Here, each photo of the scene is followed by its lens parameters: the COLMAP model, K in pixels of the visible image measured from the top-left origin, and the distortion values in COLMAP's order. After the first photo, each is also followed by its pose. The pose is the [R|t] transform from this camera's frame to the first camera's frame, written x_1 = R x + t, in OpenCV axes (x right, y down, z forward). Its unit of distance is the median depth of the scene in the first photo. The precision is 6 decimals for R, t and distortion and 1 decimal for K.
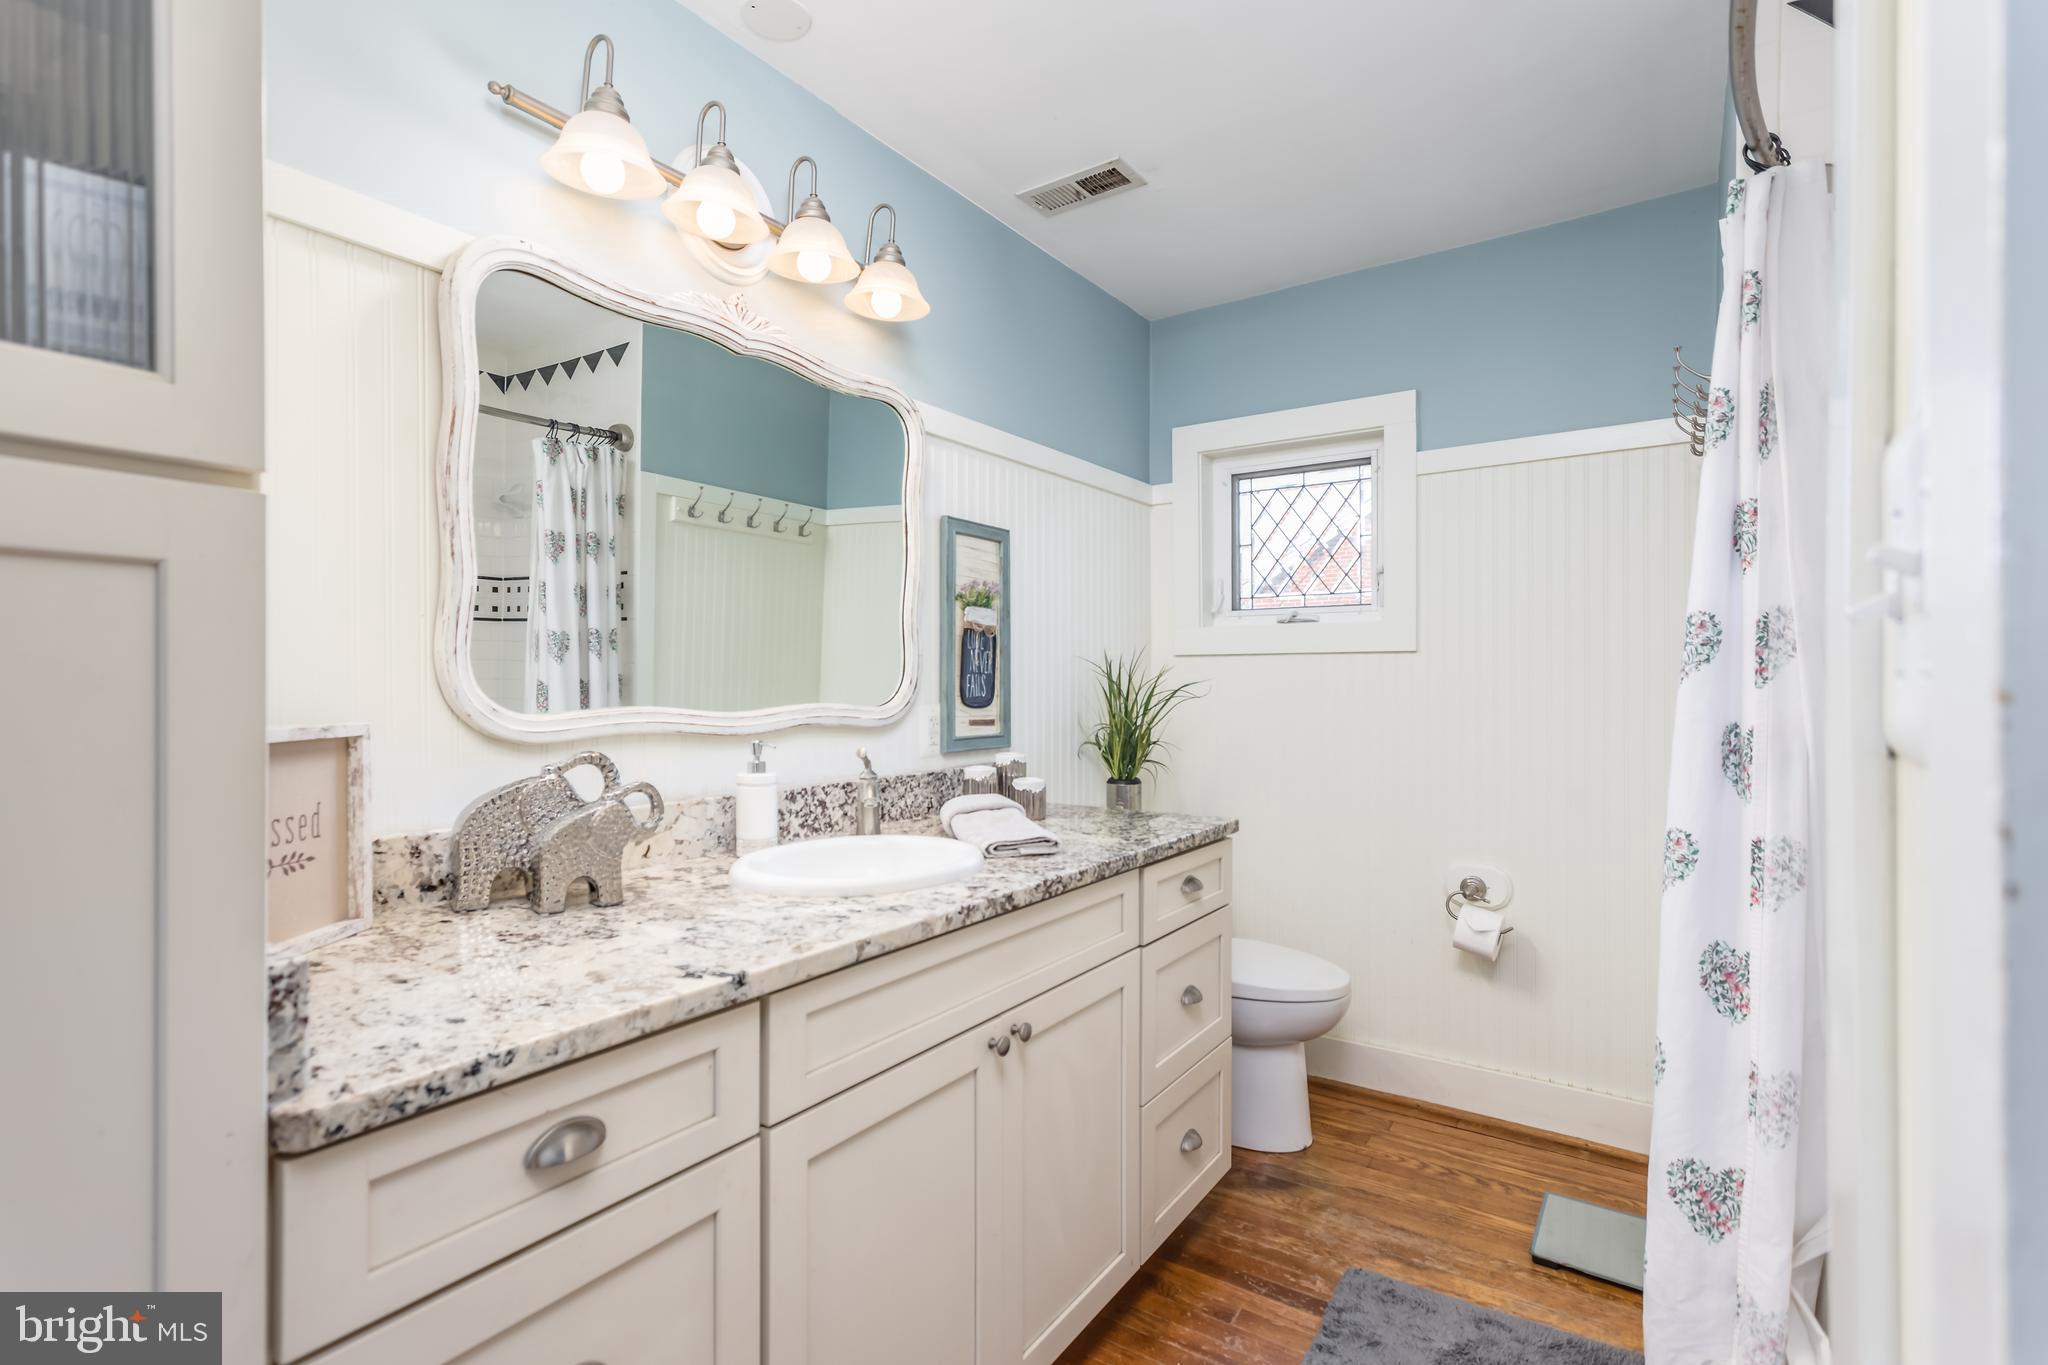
lens RADIAL K [[963.2, 0, 1029.7], [0, 963.2, 682.8], [0, 0, 1]] dist [0.003785, 0.002594]
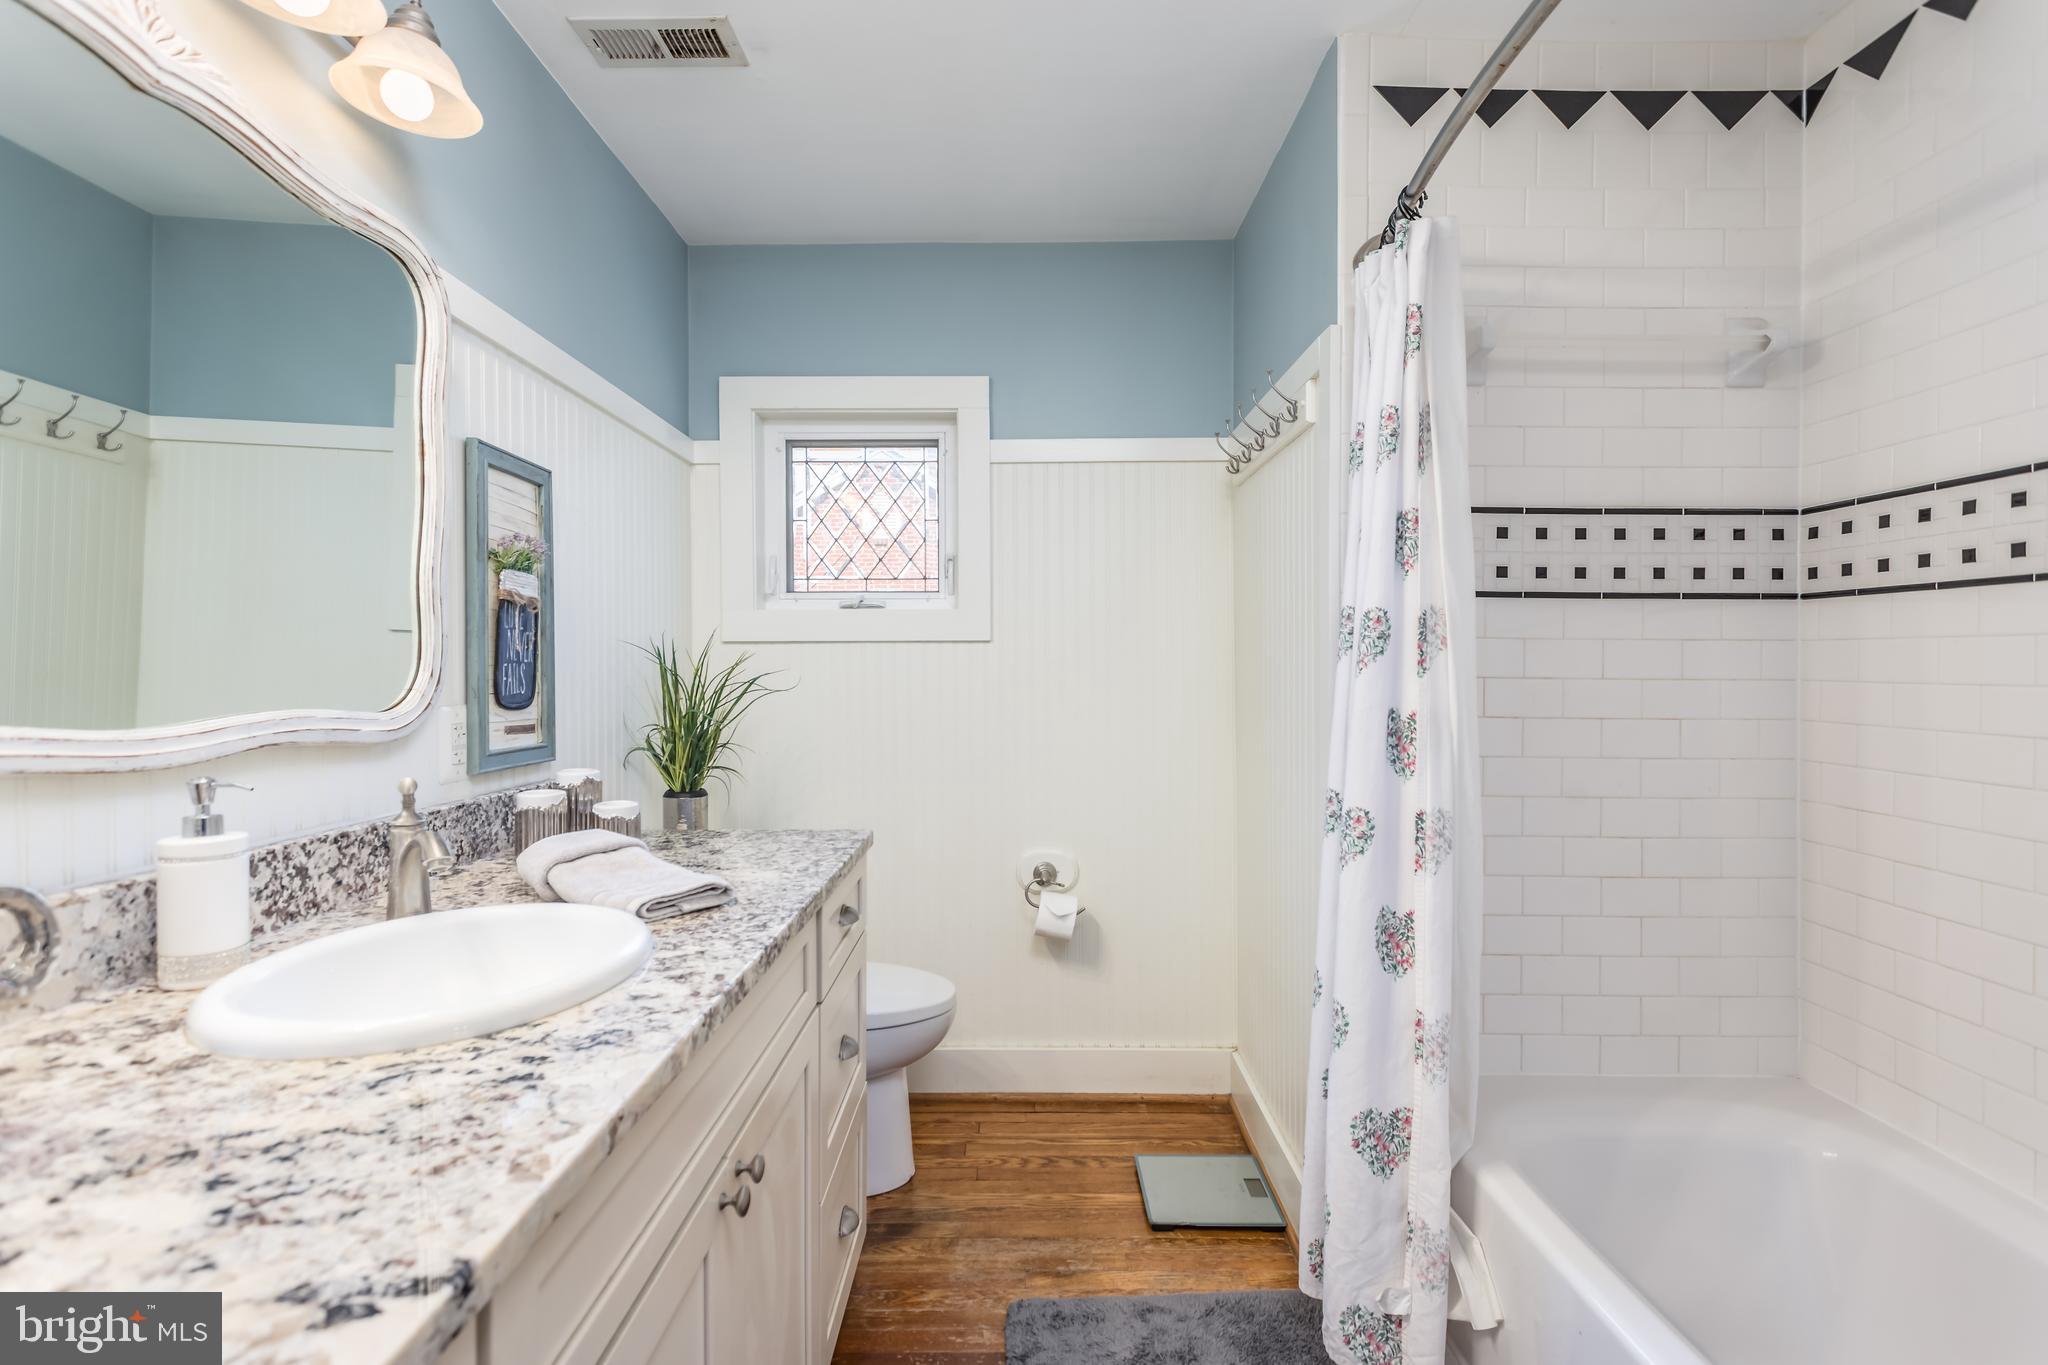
lens RADIAL K [[963.2, 0, 1019.8], [0, 963.2, 676.7], [0, 0, 1]] dist [0.003785, 0.002594]
pose [[0.829937, -0.005175, 0.557833, -0.167809], [0.002715, 0.999983, 0.005238, -0.001669], [-0.557851, -0.002833, 0.829937, 0.214383]]
